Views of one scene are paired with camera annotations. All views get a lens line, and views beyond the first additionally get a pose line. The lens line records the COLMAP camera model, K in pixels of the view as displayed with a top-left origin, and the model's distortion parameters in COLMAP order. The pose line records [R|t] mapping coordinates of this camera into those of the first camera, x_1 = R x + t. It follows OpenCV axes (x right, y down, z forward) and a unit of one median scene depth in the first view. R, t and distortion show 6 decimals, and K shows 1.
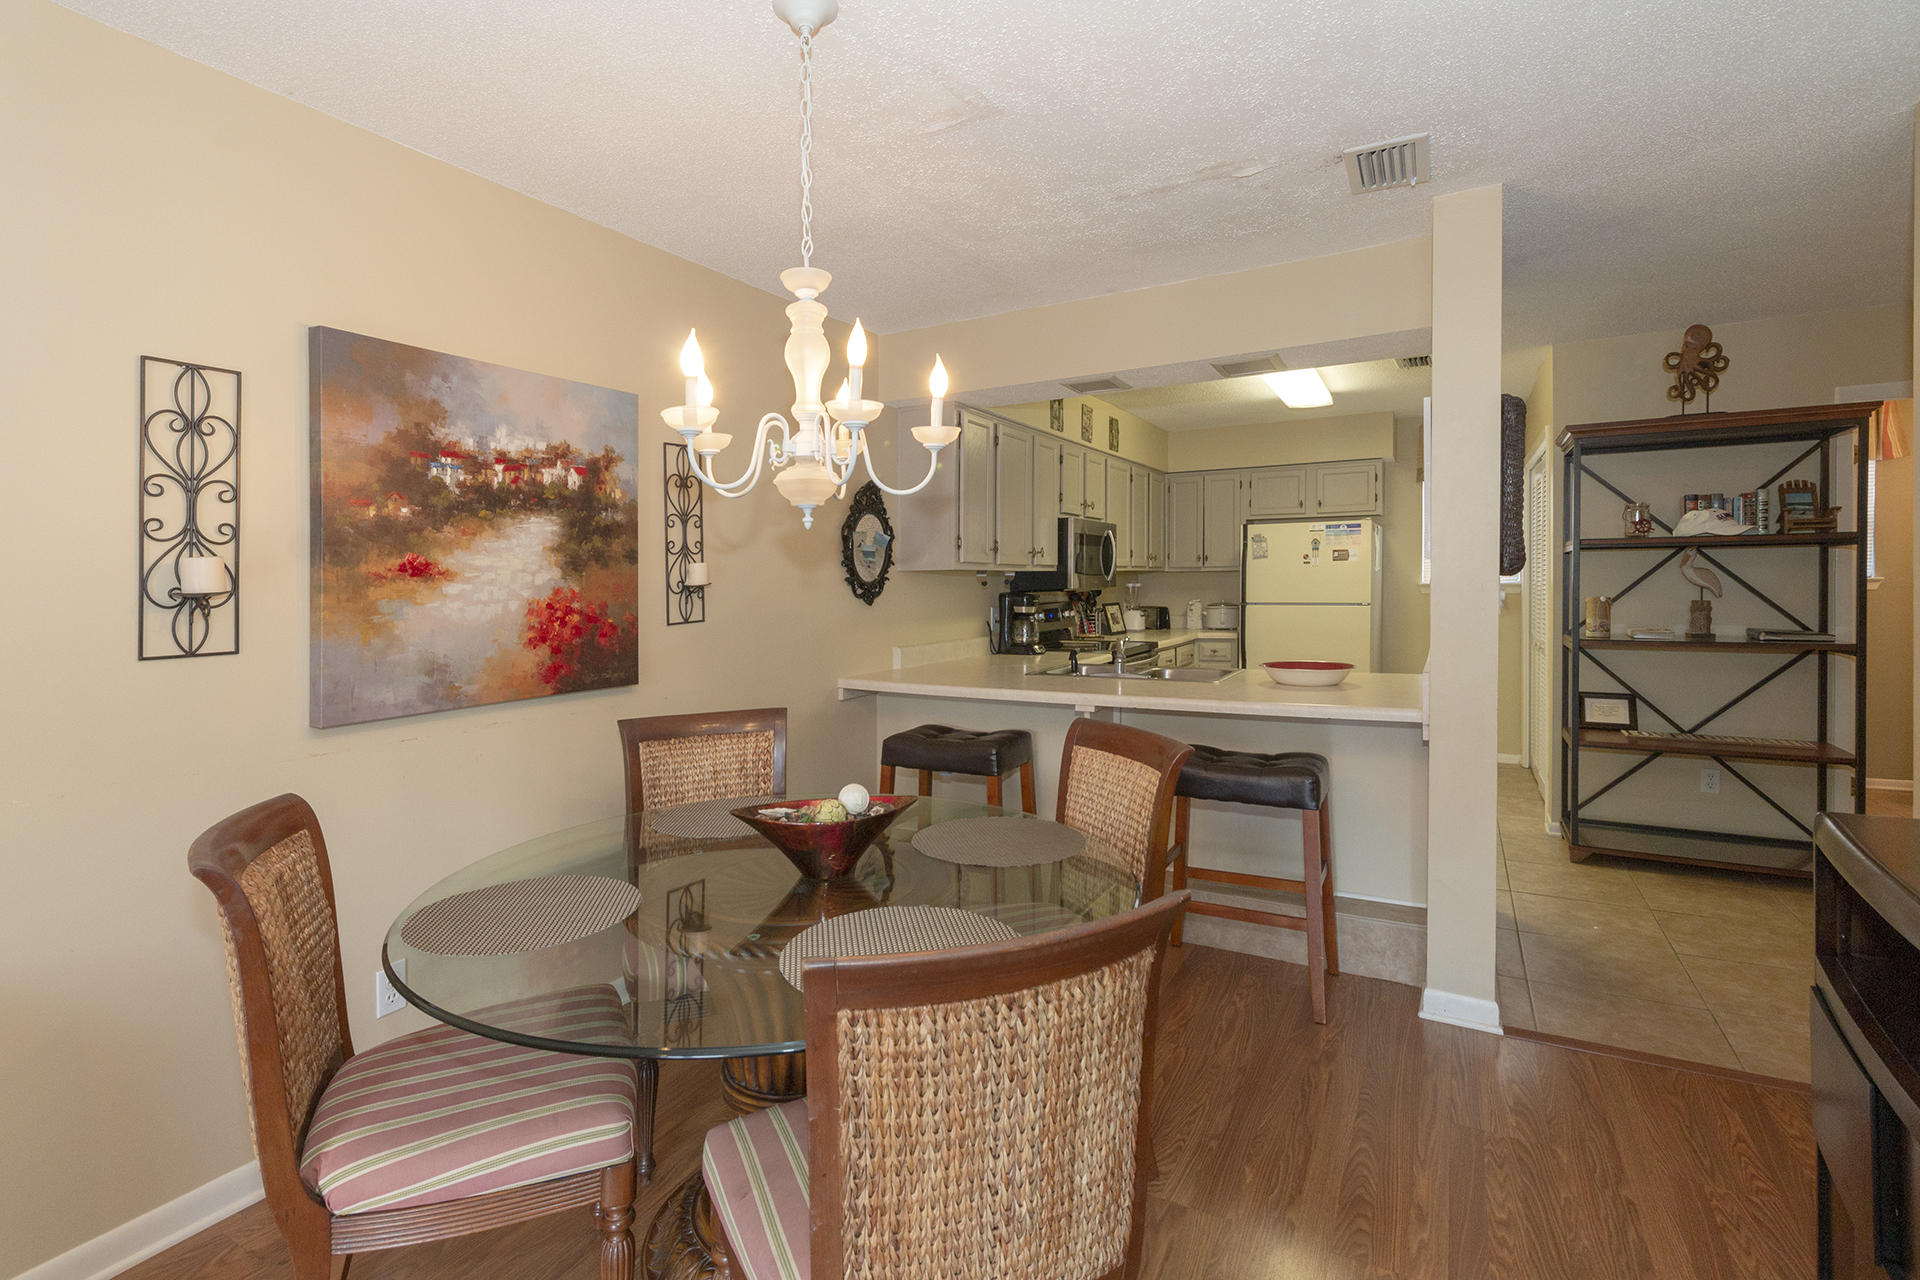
lens RADIAL K [[886.4, 0, 945.2], [0, 886.4, 598.9], [0, 0, 1]] dist [-0.000344, 0.000086]
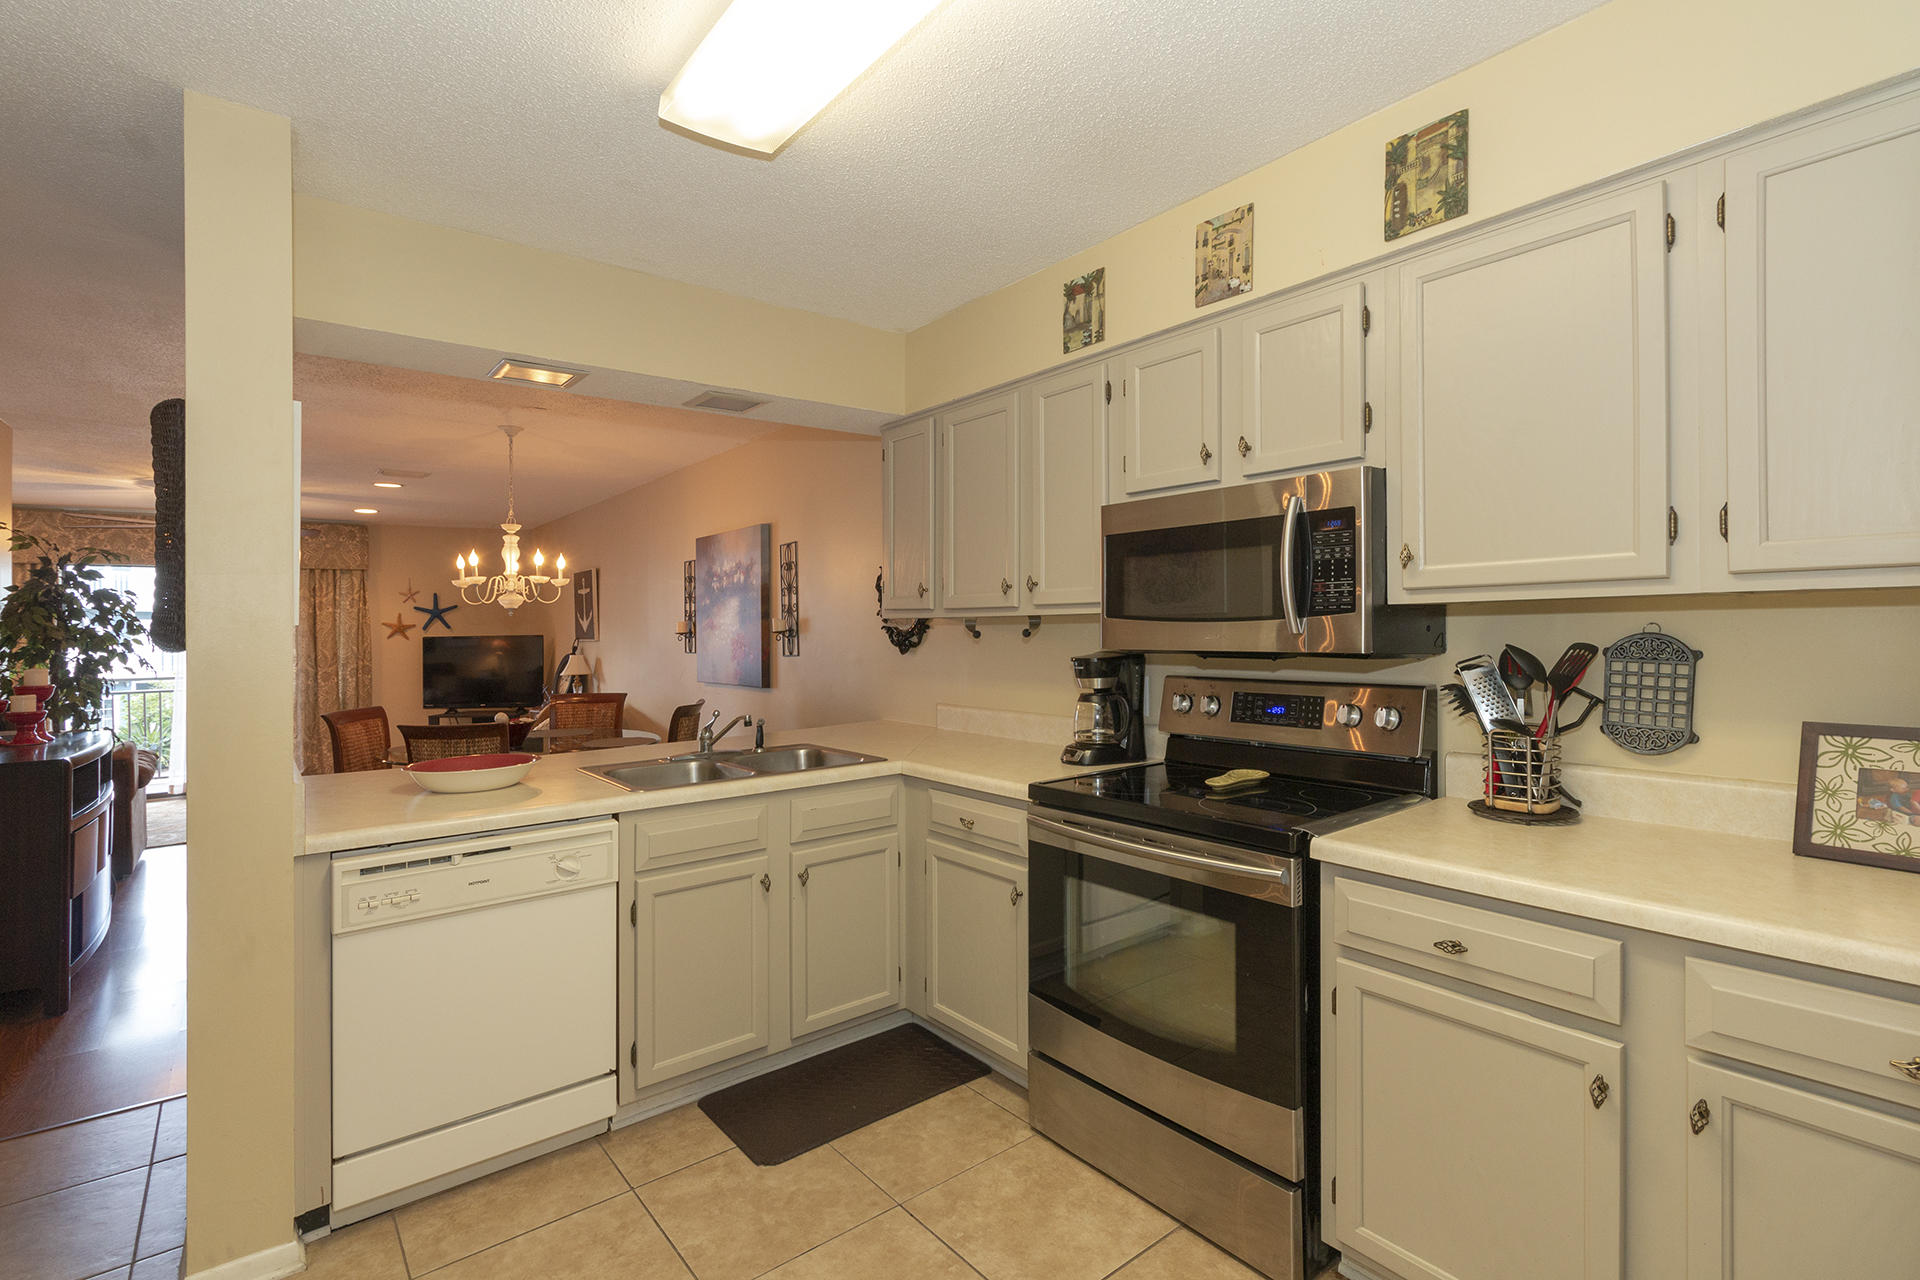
lens RADIAL K [[897.1, 0, 964.9], [0, 897.1, 622.2], [0, 0, 1]] dist [0.000096, 0.000466]
pose [[-0.357459, 0.014366, -0.933818, 0.564294], [0.000655, 0.999885, 0.015132, -0.029873], [0.933929, 0.004797, -0.357427, 0.972840]]
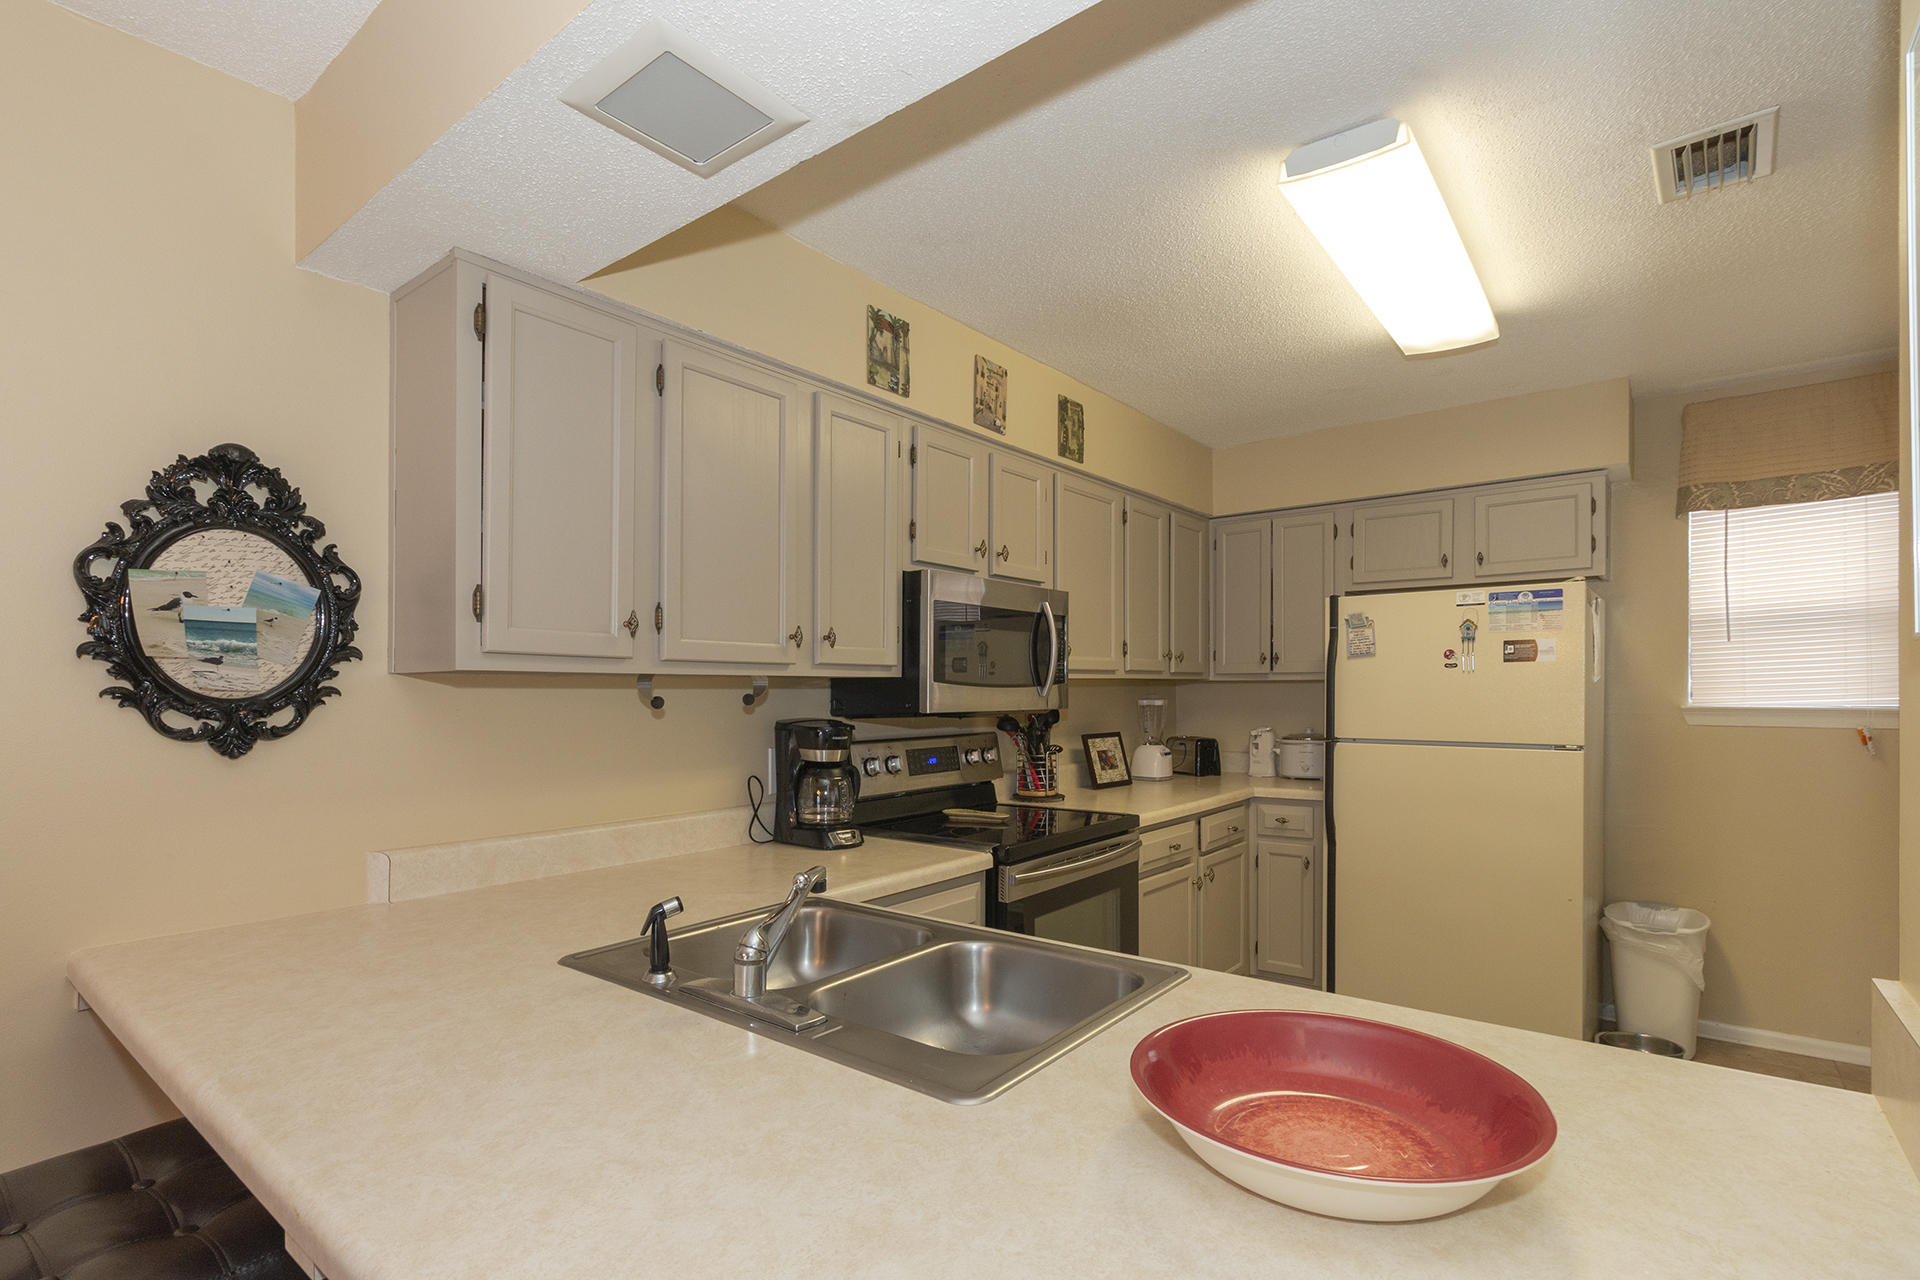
lens RADIAL K [[870.3, 0, 987.1], [0, 870.3, 680.6], [0, 0, 1]] dist [0.010267, -0.000286]
pose [[0.989794, 0.007495, -0.142311, 0.215718], [-0.011743, 0.999509, -0.029037, -0.013963], [0.142023, 0.030412, 0.989396, 0.461746]]
